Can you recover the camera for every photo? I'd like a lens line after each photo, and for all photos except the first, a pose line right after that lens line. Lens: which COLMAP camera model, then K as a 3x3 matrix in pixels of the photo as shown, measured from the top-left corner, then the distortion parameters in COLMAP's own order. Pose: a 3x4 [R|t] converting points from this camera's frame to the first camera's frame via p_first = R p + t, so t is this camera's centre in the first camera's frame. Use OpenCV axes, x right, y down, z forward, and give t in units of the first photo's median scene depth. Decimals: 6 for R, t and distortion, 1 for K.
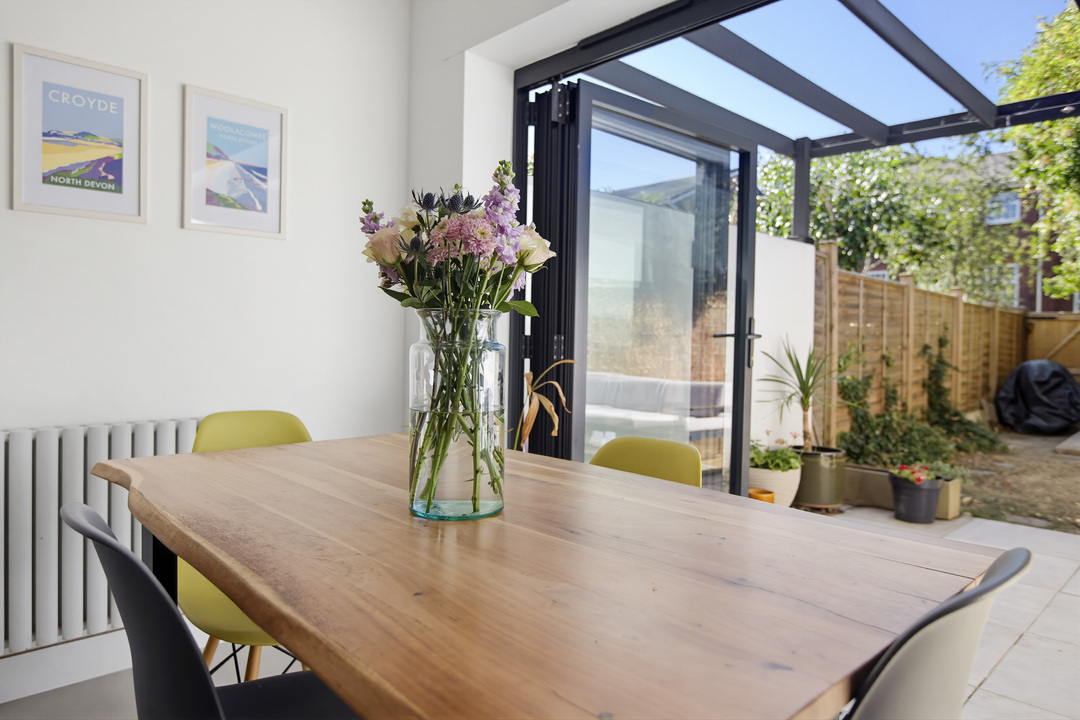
lens RADIAL K [[707.0, 0, 530.2], [0, 707.0, 346.9], [0, 0, 1]] dist [-0.007281, 0.003513]
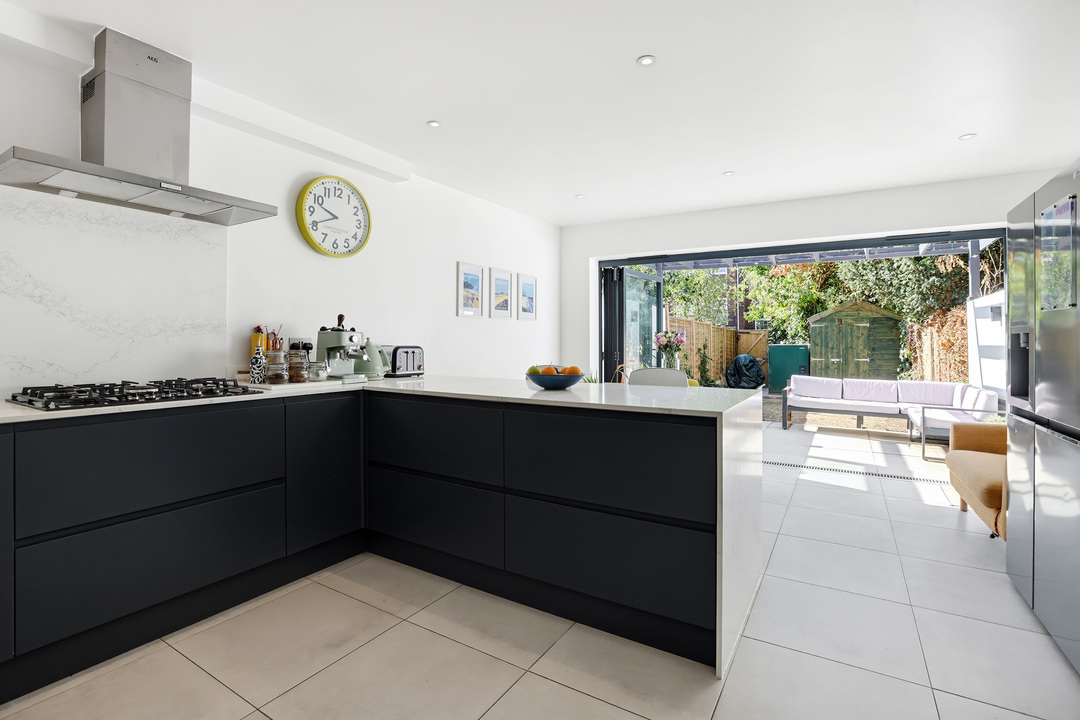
lens RADIAL K [[510.0, 0, 562.7], [0, 510.0, 322.9], [0, 0, 1]] dist [-0.027670, 0.010847]
pose [[0.956239, -0.000612, 0.292587, -0.334066], [0.014895, 0.998803, -0.046591, -0.017664], [-0.292208, 0.048910, 0.955103, -0.406718]]
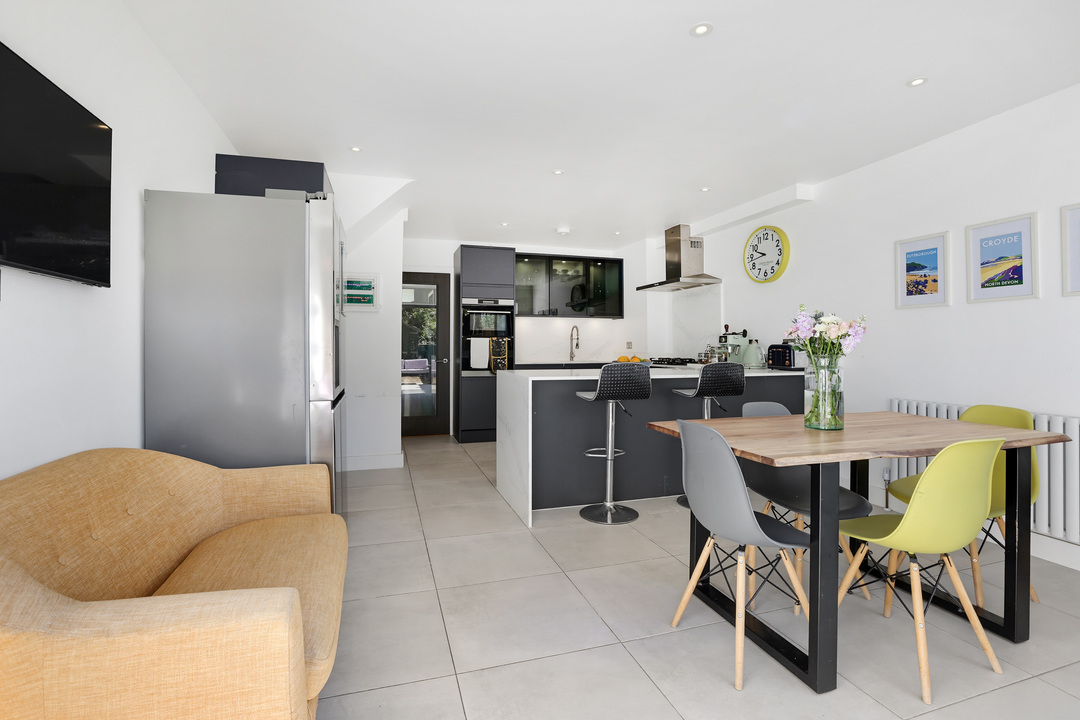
lens RADIAL K [[510.0, 0, 555.6], [0, 510.0, 344.3], [0, 0, 1]] dist [-0.027670, 0.010847]
pose [[-0.409571, -0.017193, -0.912116, 0.355318], [-0.019571, 0.999758, -0.010057, -0.009298], [0.912068, 0.013732, -0.409808, 0.146551]]
